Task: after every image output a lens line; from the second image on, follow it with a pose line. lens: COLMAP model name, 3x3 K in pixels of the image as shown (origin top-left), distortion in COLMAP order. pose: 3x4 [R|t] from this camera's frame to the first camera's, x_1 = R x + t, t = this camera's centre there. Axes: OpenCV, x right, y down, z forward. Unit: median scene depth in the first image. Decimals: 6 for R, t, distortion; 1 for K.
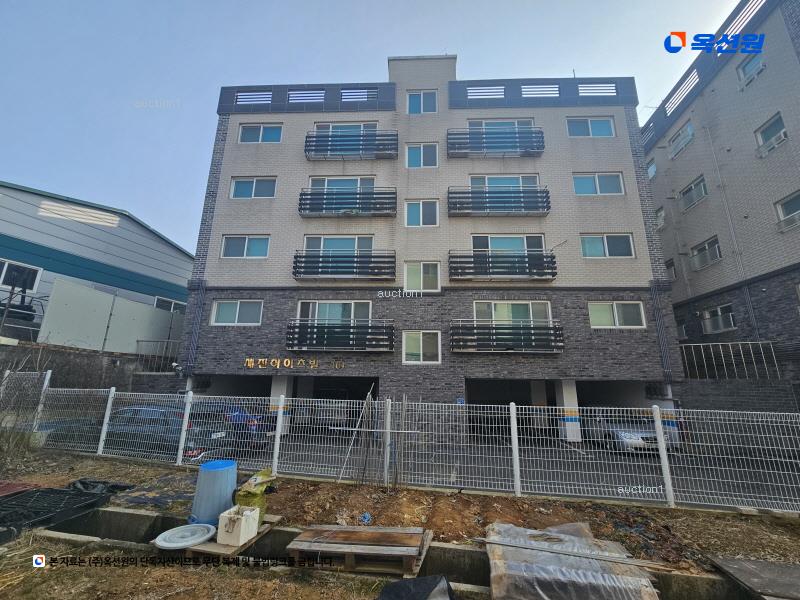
lens RADIAL K [[328.2, 0, 401.6], [0, 328.2, 304.3], [0, 0, 1]] dist [-0.000714, 0.000111]
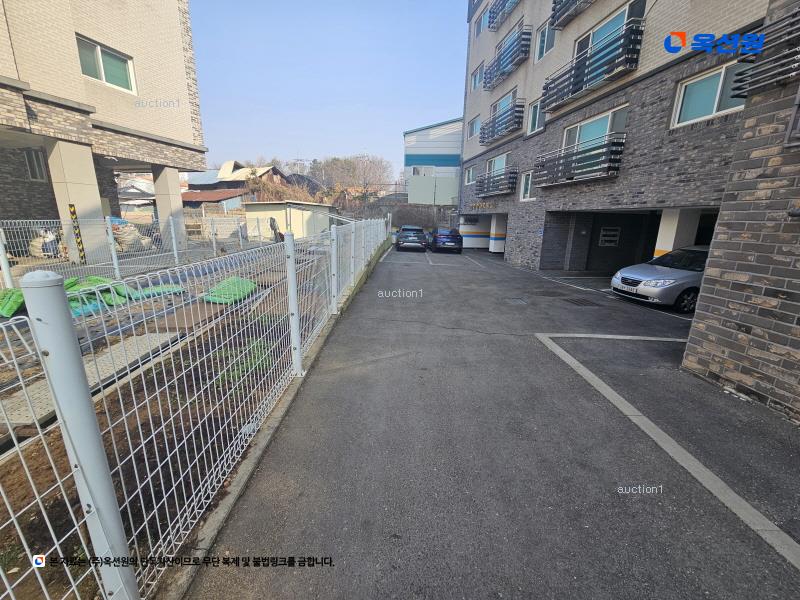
lens RADIAL K [[328.2, 0, 401.6], [0, 328.2, 304.3], [0, 0, 1]] dist [-0.000714, 0.000111]
pose [[0.211103, 0.233226, -0.949232, 1.118029], [0.204201, 0.939167, 0.276166, 0.105535], [0.955896, -0.252133, 0.150636, 0.268691]]
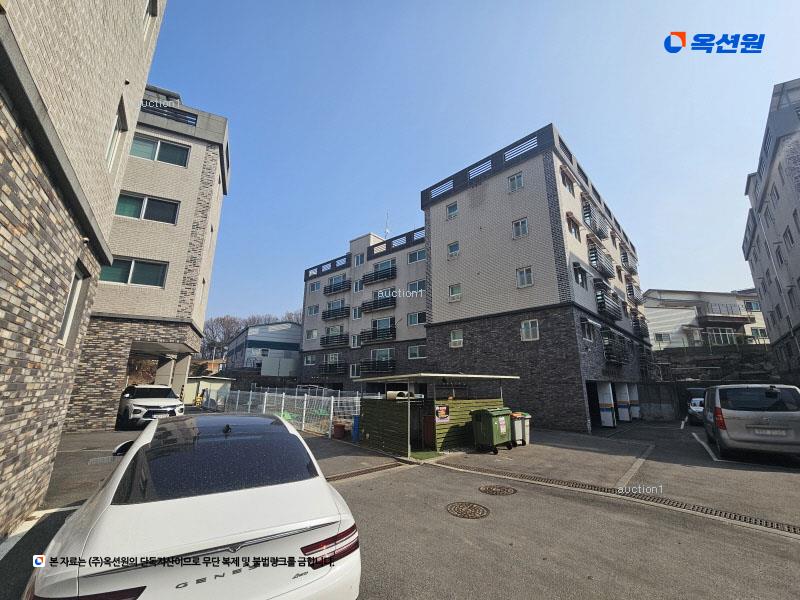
lens RADIAL K [[328.2, 0, 401.6], [0, 328.2, 304.3], [0, 0, 1]] dist [-0.000714, 0.000111]
pose [[0.796533, -0.154740, -0.584458, 1.786035], [0.146769, 0.987266, -0.061361, -0.156997], [0.586510, -0.036904, 0.809101, -0.754063]]
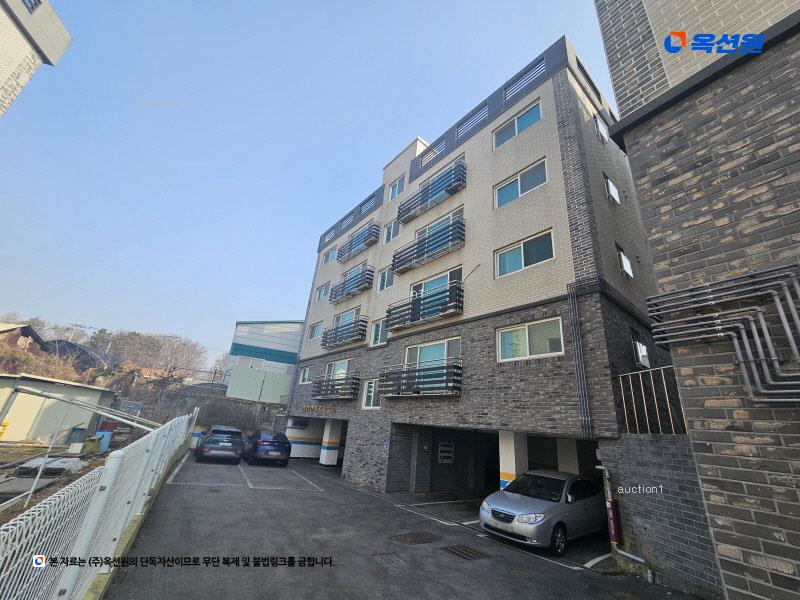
lens RADIAL K [[328.2, 0, 401.6], [0, 328.2, 304.3], [0, 0, 1]] dist [-0.000714, 0.000111]
pose [[0.672057, -0.225945, -0.705186, 0.961998], [0.092665, 0.970487, -0.222637, 0.086743], [0.734678, 0.084279, 0.673160, 0.262527]]
